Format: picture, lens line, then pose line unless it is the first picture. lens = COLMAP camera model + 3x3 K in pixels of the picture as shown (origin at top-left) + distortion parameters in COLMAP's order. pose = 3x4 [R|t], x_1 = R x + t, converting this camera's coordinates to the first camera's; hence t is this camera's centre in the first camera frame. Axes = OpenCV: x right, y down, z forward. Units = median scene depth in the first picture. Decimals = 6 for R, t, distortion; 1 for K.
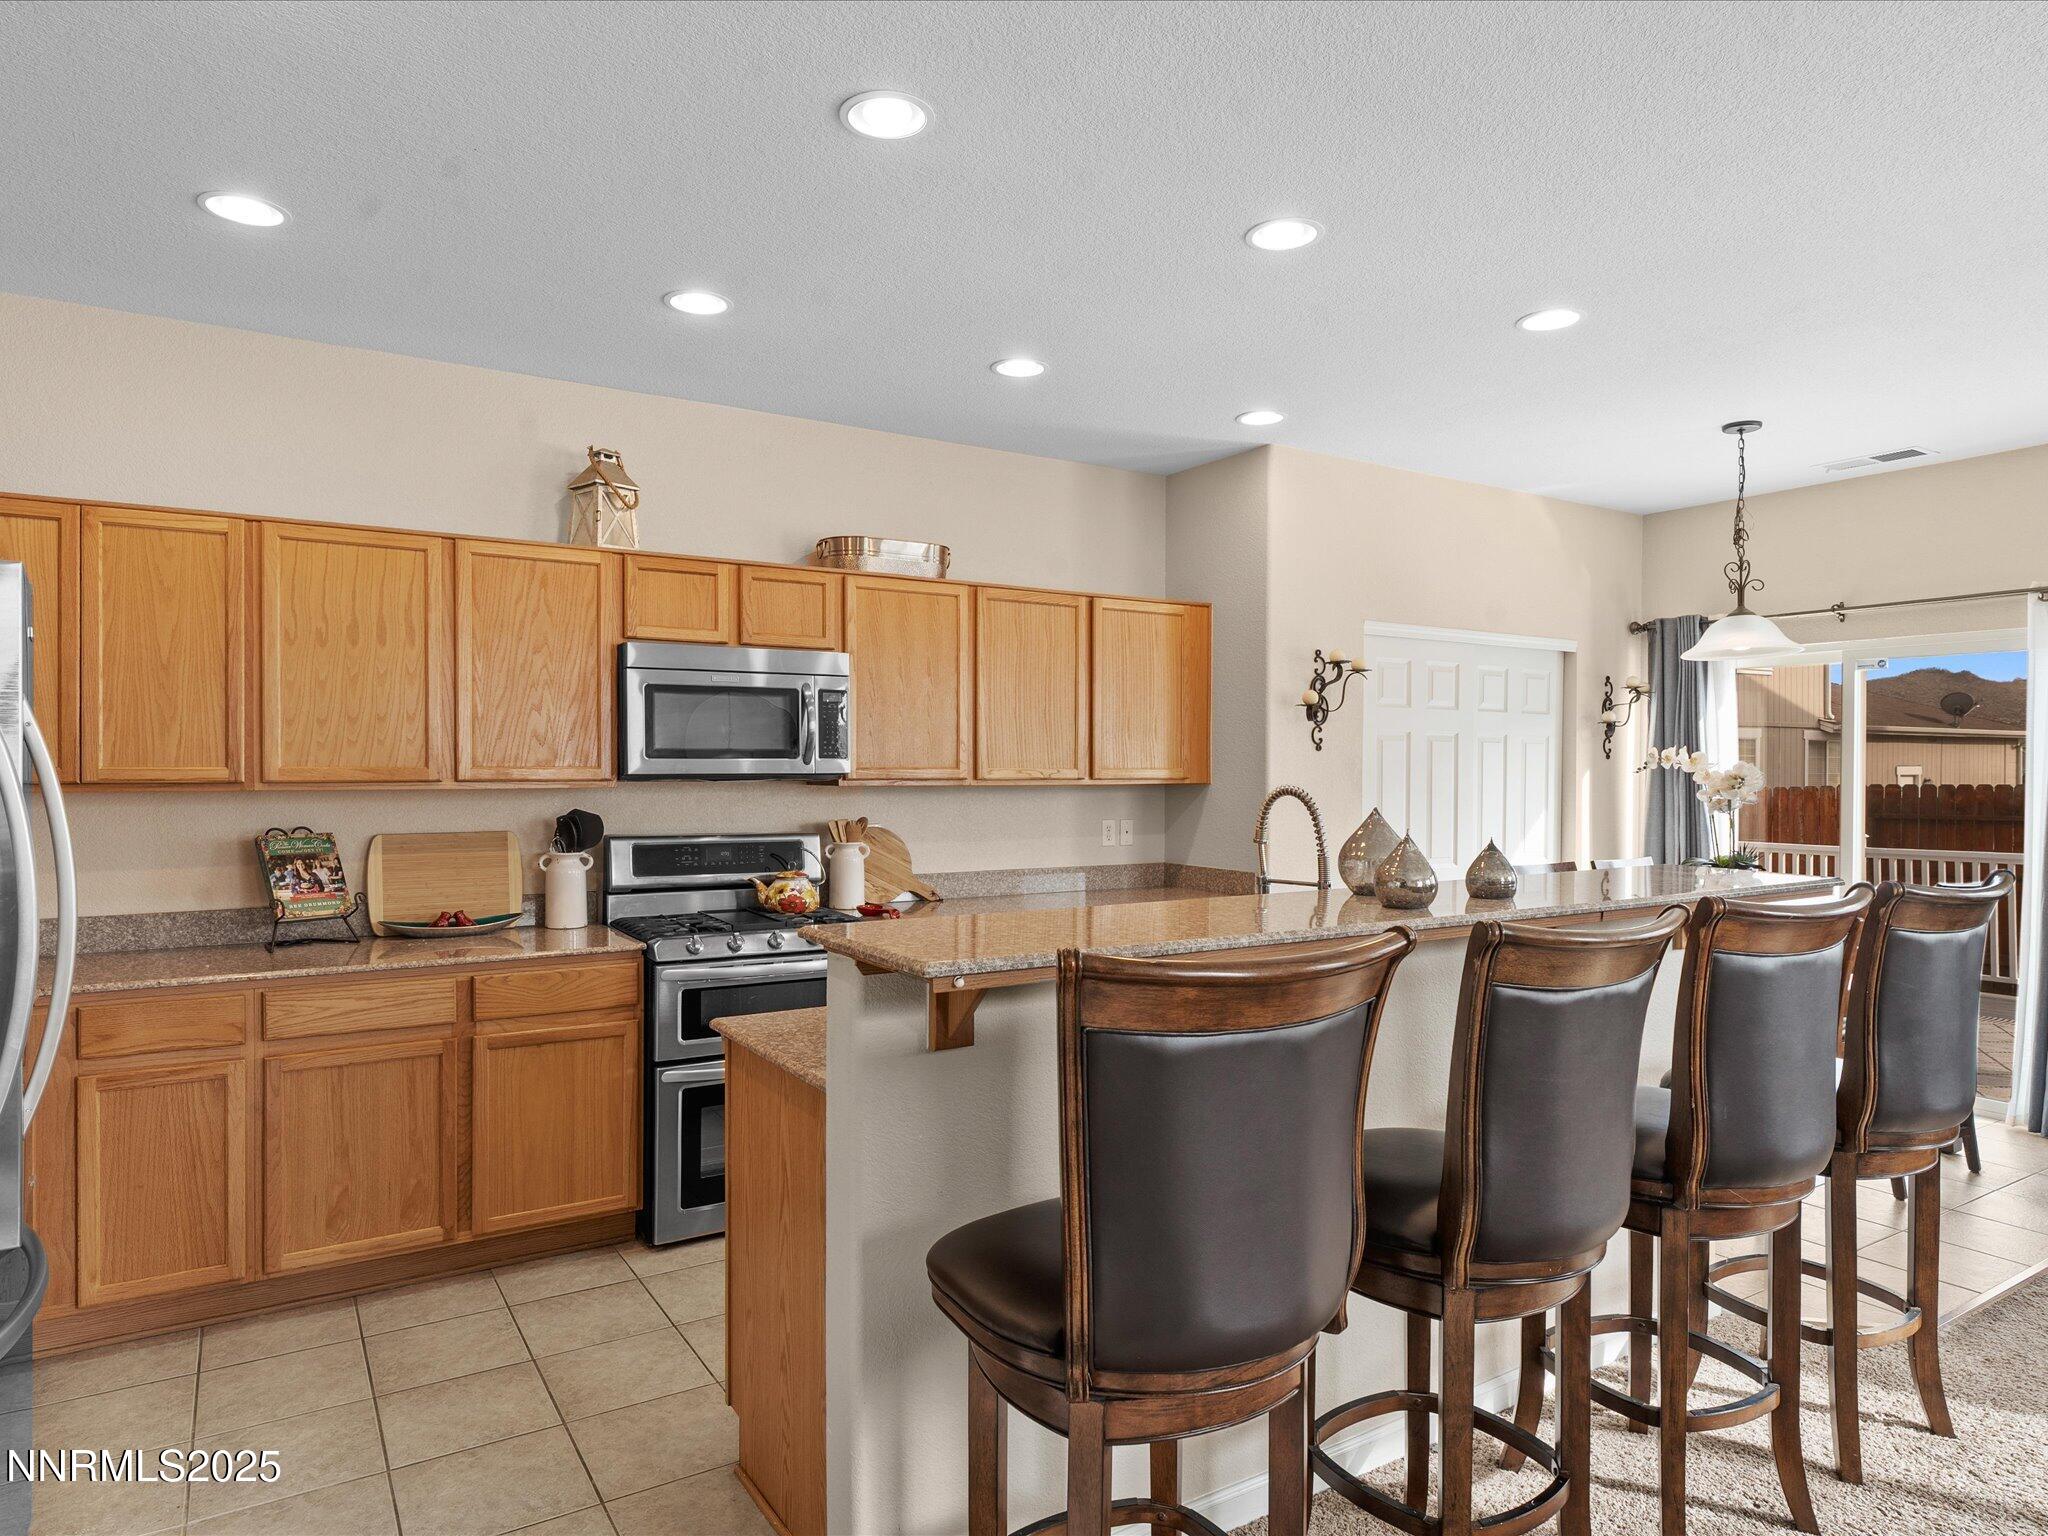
lens RADIAL K [[1247.6, 0, 1018.5], [0, 1247.6, 778.1], [0, 0, 1]] dist [0.008574, 0.004428]
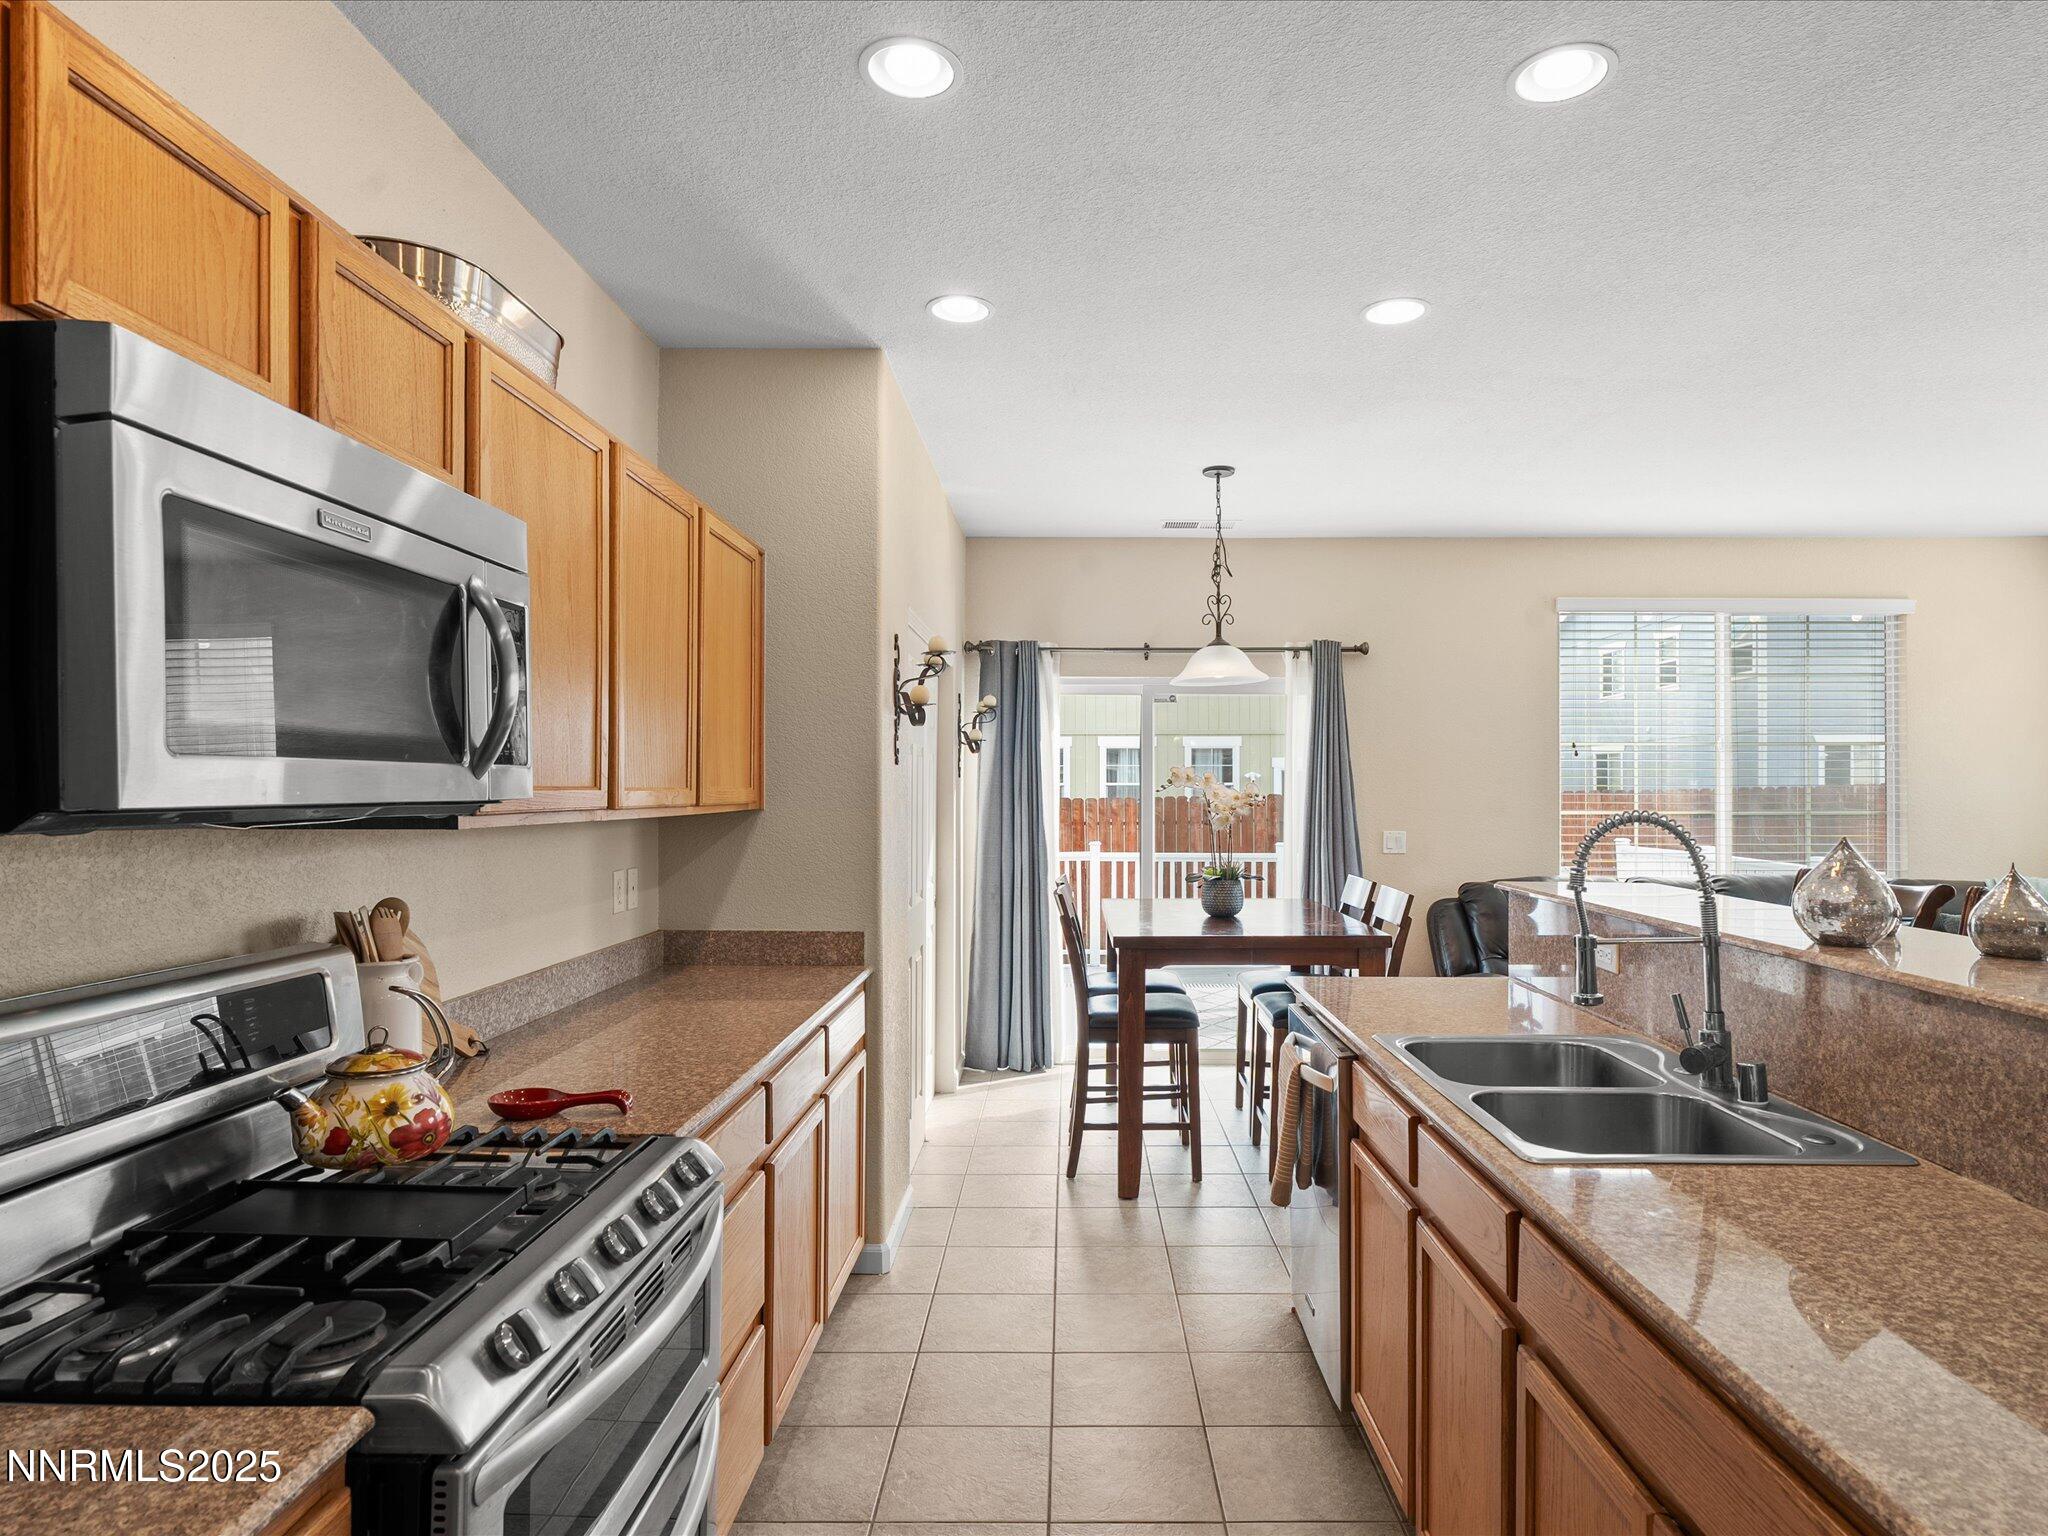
lens RADIAL K [[1180.5, 0, 1070.8], [0, 1180.5, 773.9], [0, 0, 1]] dist [0.008494, 0.001793]
pose [[0.534088, 0.009882, 0.845371, -0.333426], [0.005836, 0.999865, -0.015375, -0.004582], [-0.845409, 0.013145, 0.533958, 0.542772]]
